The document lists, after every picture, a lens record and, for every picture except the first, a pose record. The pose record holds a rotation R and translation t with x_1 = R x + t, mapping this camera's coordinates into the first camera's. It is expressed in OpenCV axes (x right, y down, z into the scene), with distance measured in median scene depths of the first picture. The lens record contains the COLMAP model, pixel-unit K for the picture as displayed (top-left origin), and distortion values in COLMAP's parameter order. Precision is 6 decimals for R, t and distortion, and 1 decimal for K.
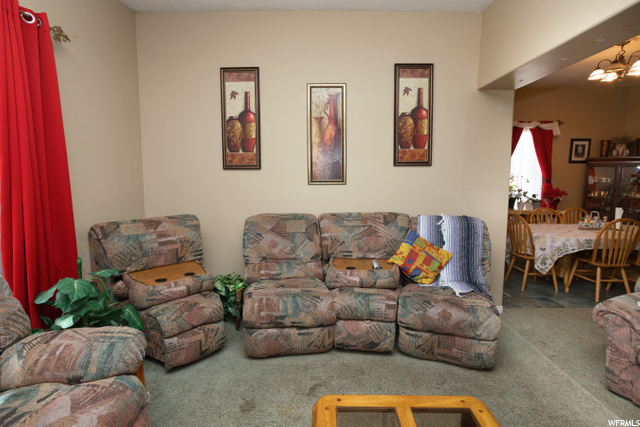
lens RADIAL K [[326.5, 0, 320.0], [0, 326.5, 213.5], [0, 0, 1]] dist [-0.052044, -0.000093]
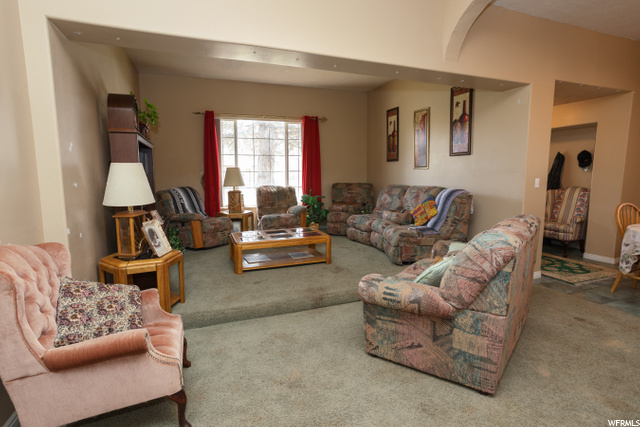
lens RADIAL K [[317.9, 0, 318.6], [0, 317.9, 208.7], [0, 0, 1]] dist [-0.051315, 0.037403]
pose [[0.359275, 0.107001, -0.927077, 1.407079], [-0.060264, 0.993992, 0.091370, -0.000326], [0.931284, 0.023043, 0.363565, -0.094374]]
